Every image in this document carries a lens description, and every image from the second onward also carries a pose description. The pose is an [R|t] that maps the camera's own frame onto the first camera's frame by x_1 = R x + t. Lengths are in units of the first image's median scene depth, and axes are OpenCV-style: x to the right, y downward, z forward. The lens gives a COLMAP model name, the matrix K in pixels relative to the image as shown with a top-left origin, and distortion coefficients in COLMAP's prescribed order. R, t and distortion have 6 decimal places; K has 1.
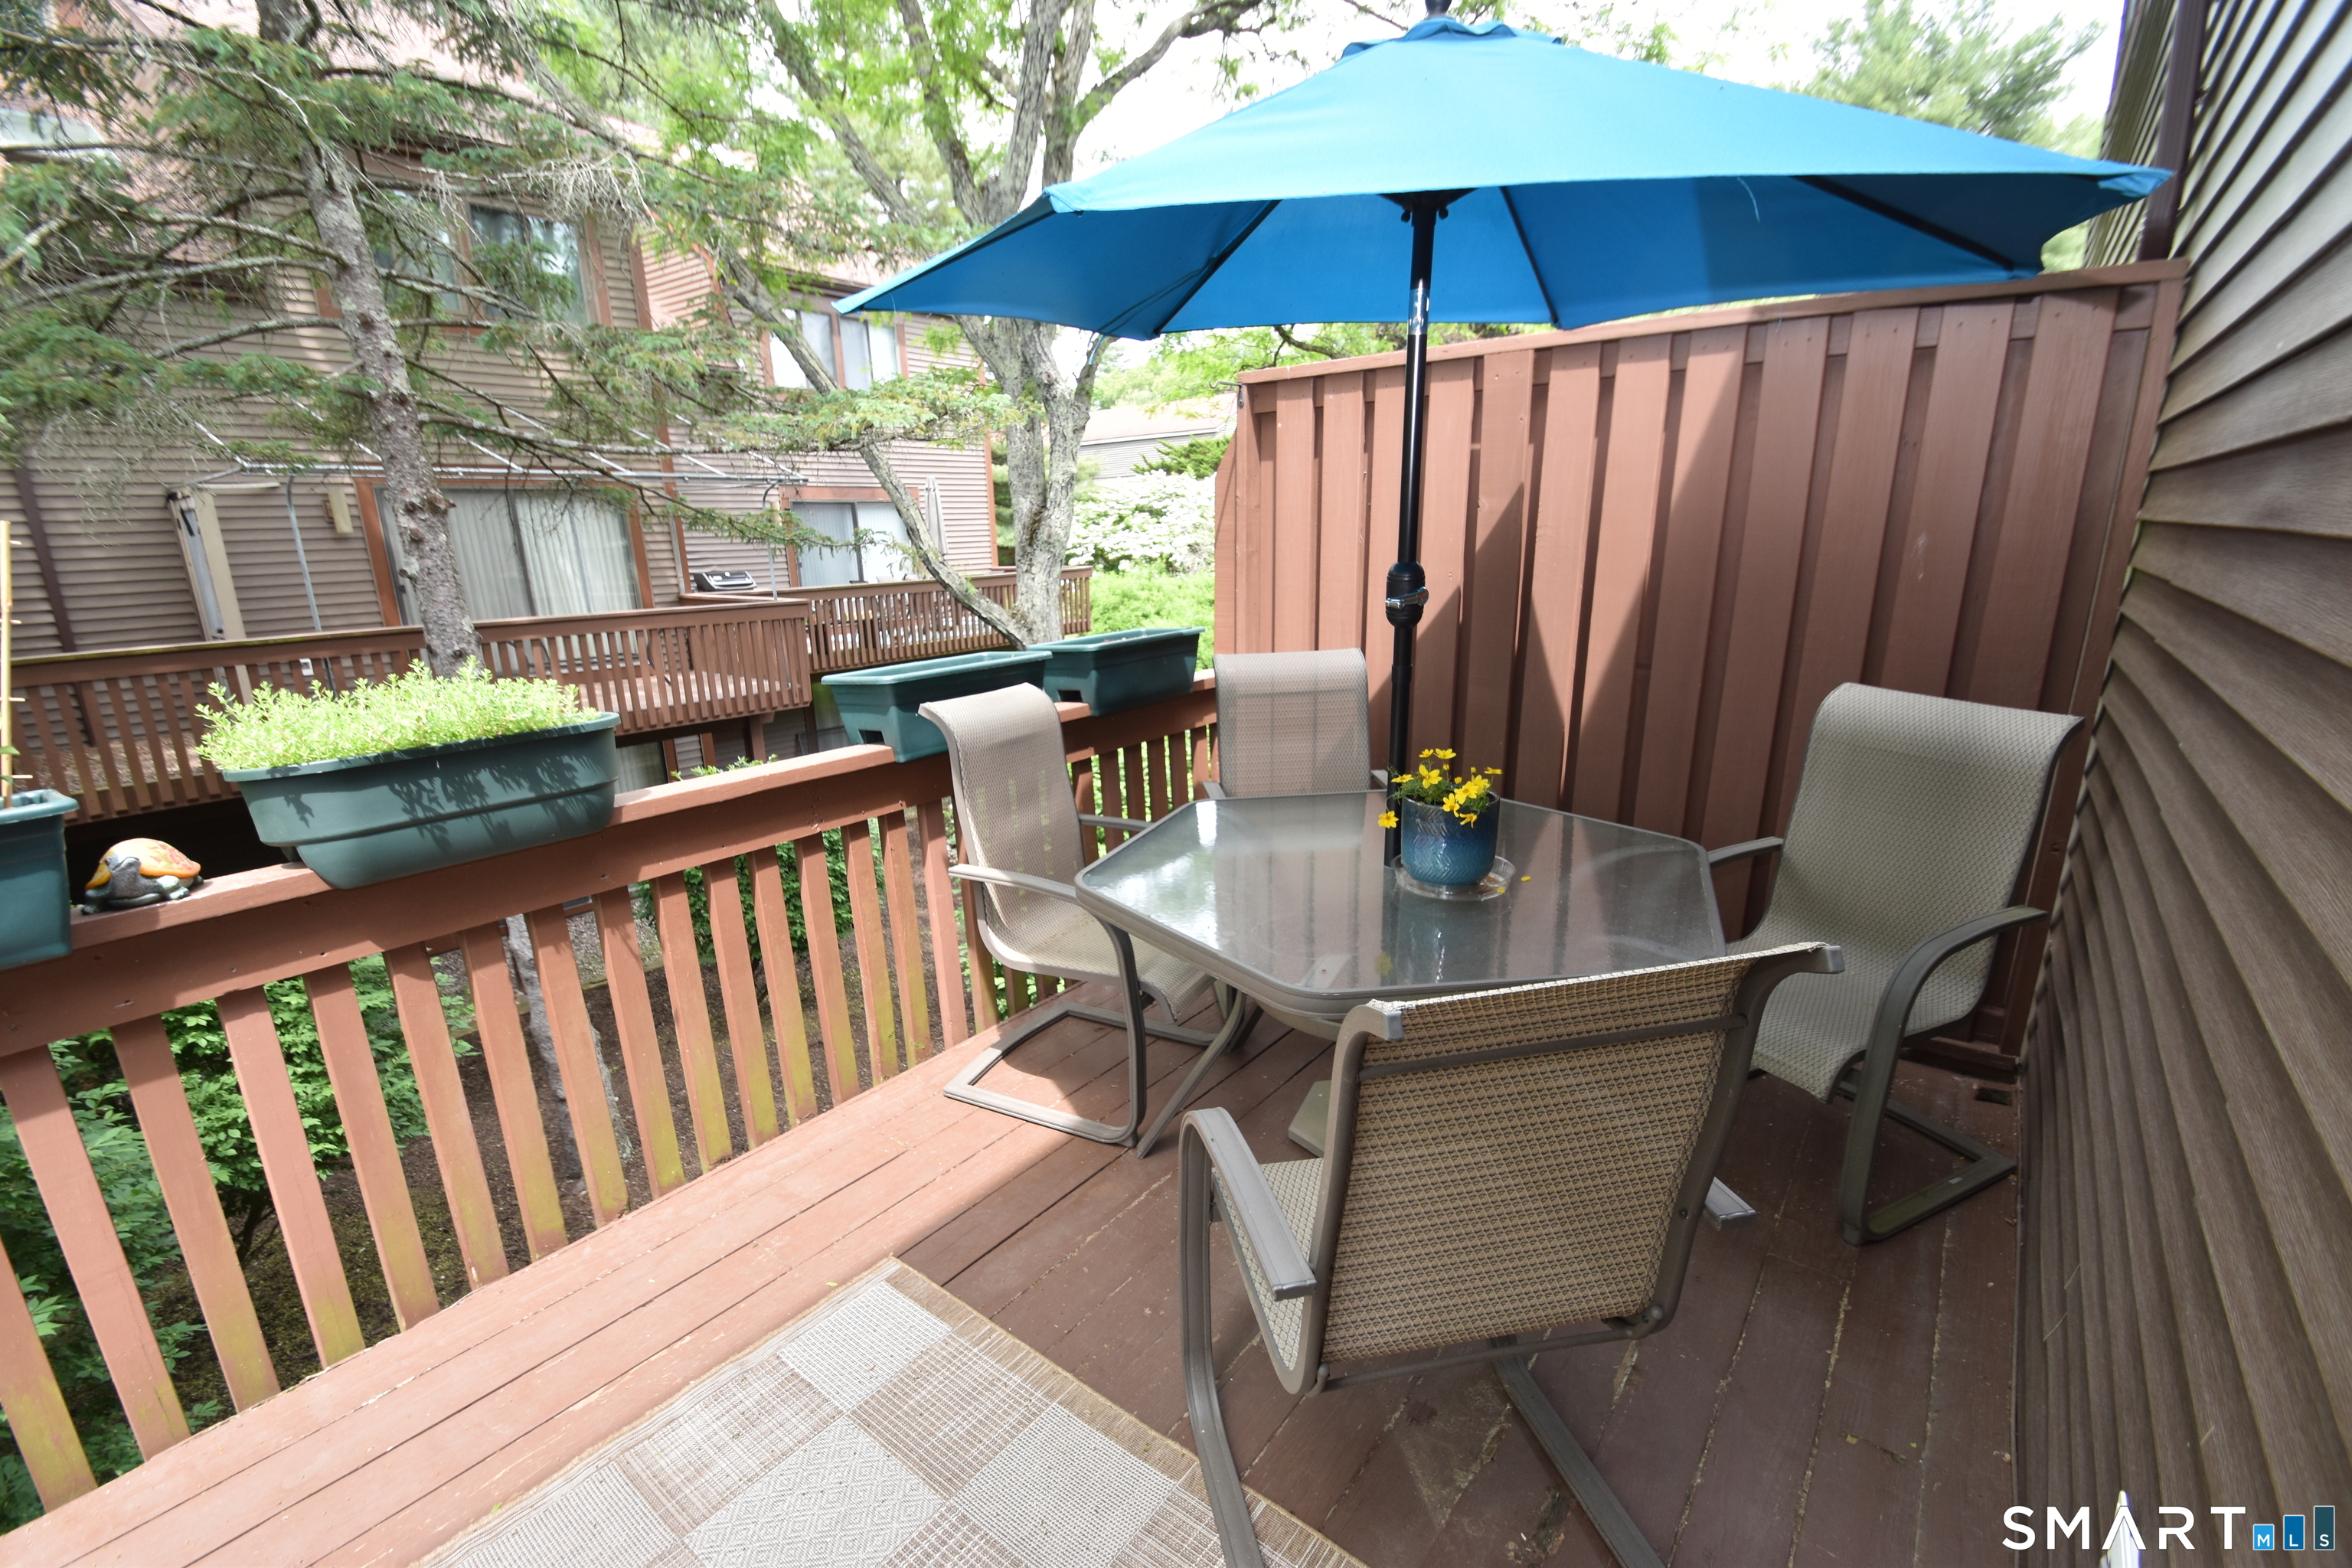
lens RADIAL K [[1040.6, 0, 1155.6], [0, 1040.6, 815.4], [0, 0, 1]] dist [0.015253, -0.017308]
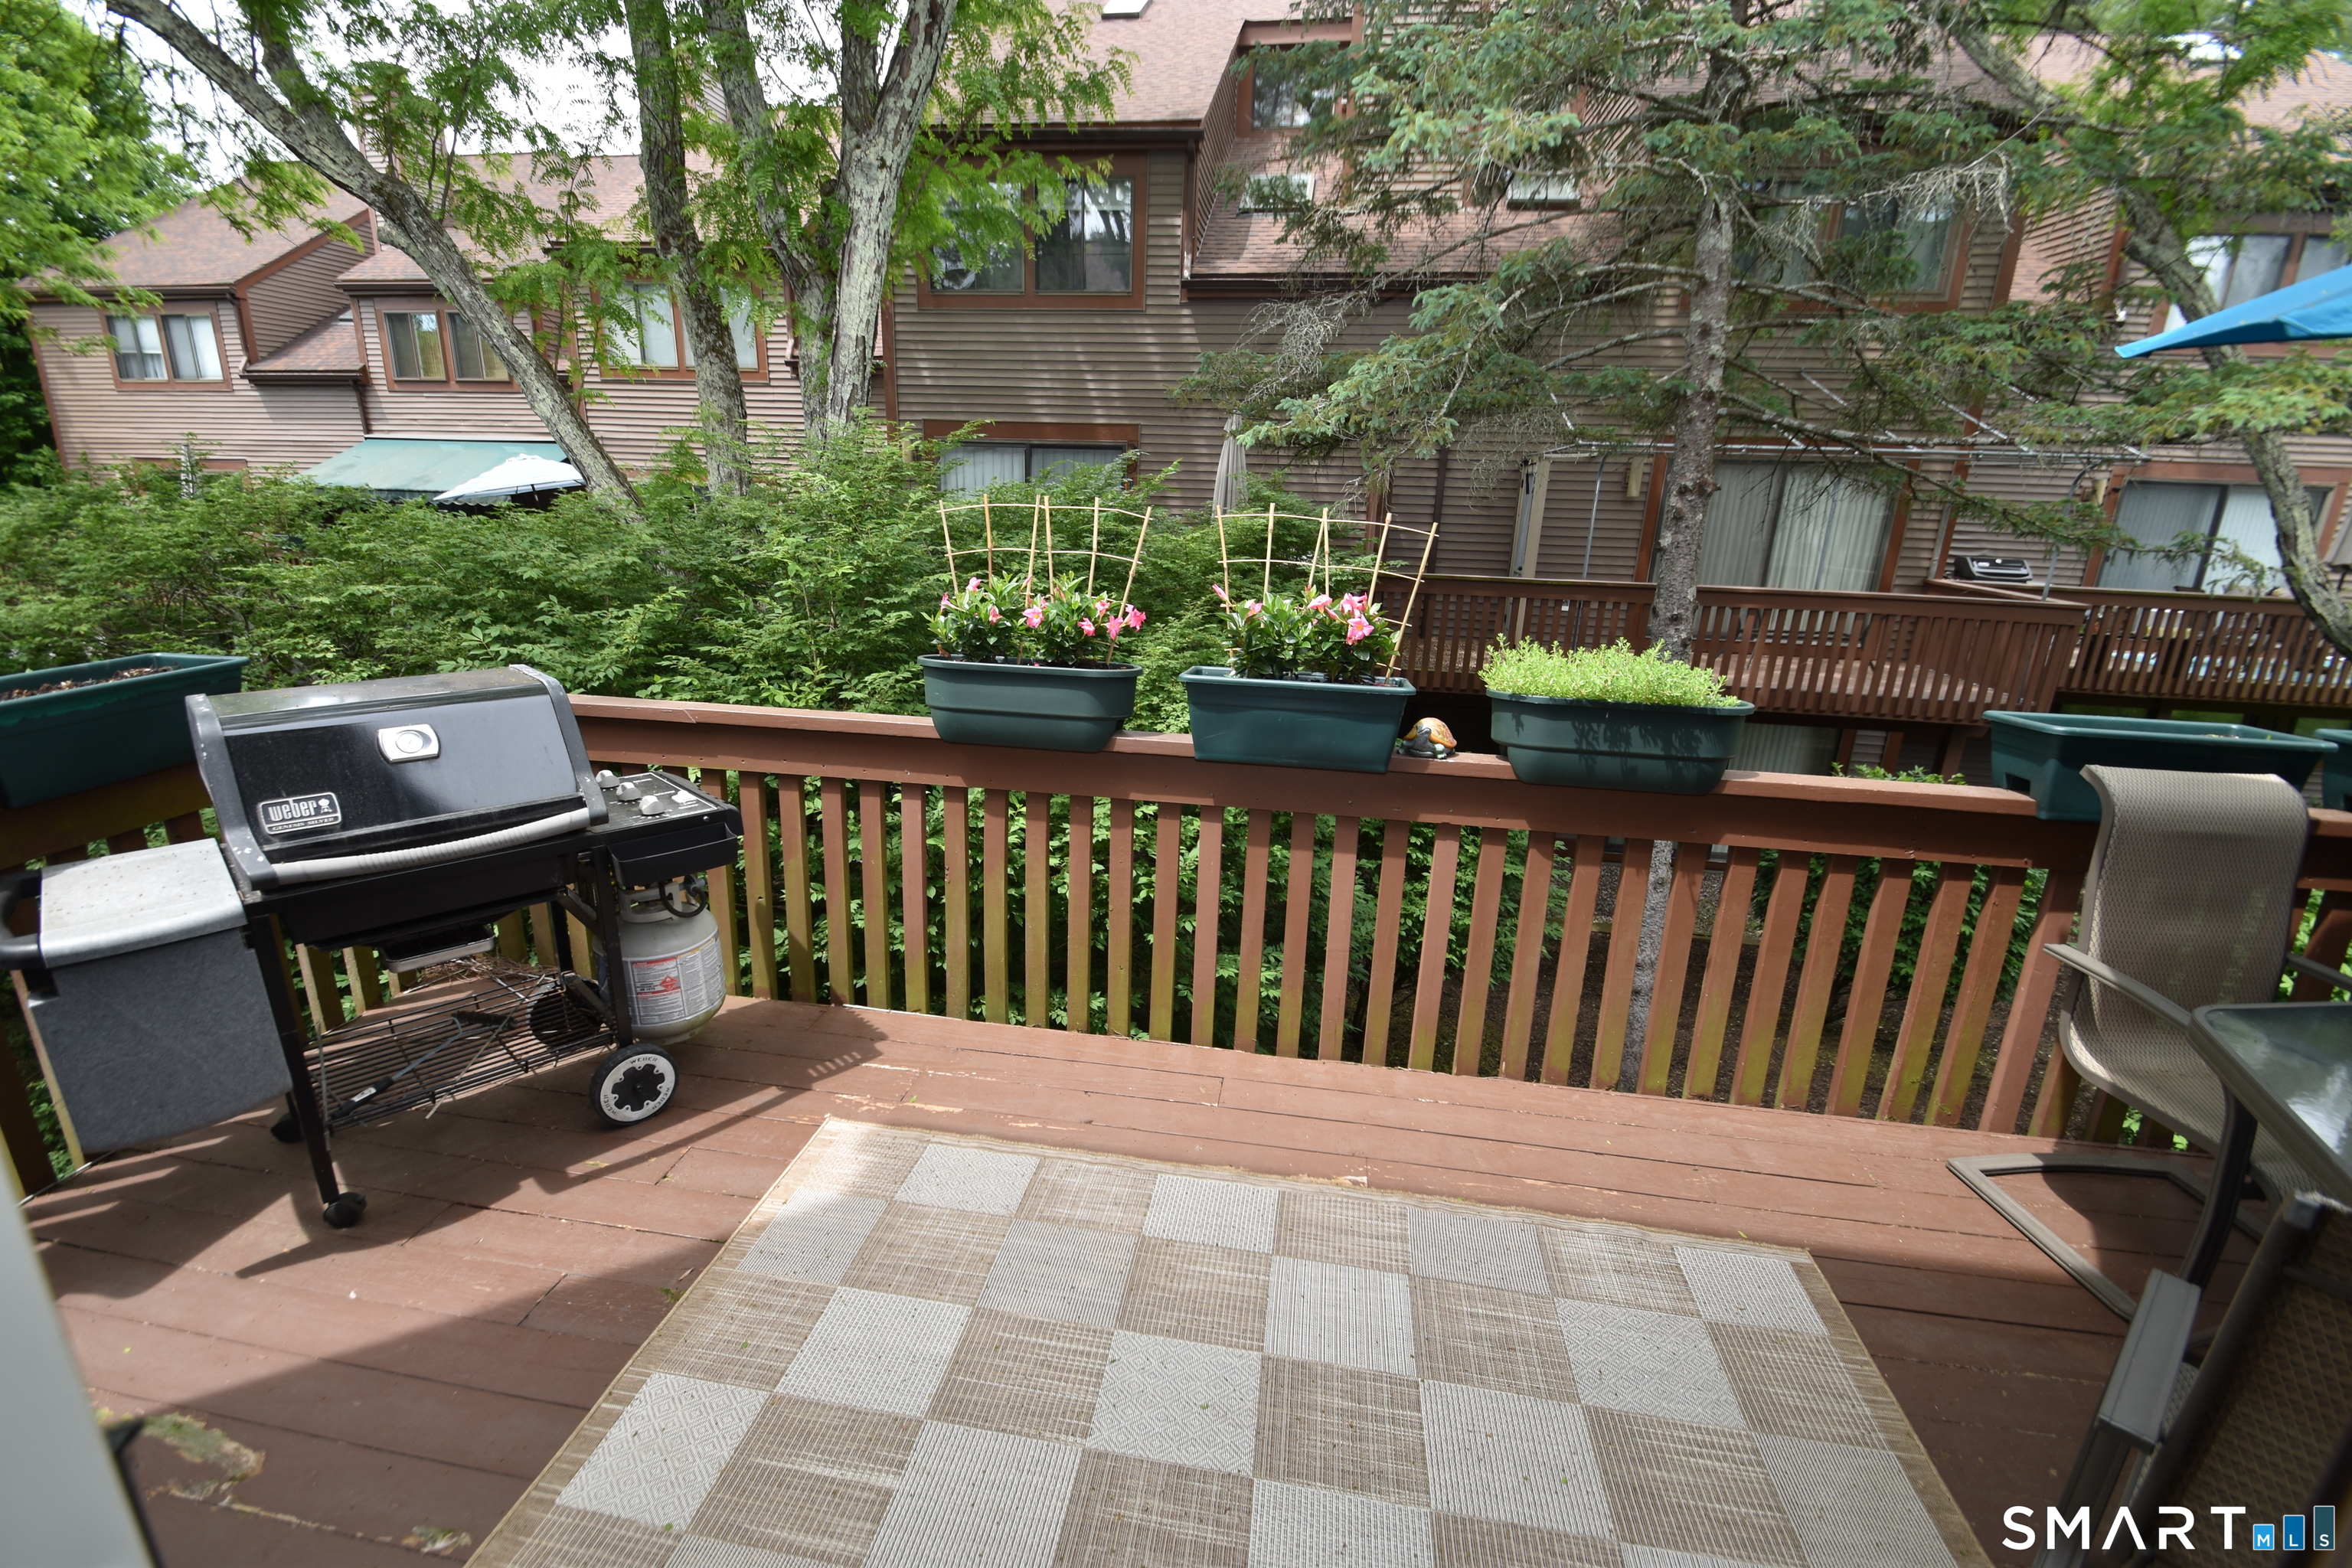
lens RADIAL K [[1040.6, 0, 1155.6], [0, 1040.6, 815.4], [0, 0, 1]] dist [0.015253, -0.017308]
pose [[0.488534, 0.302590, -0.818397, 0.121977], [-0.272741, 0.943901, 0.186183, -0.011361], [0.828823, 0.132254, 0.543656, -0.145645]]
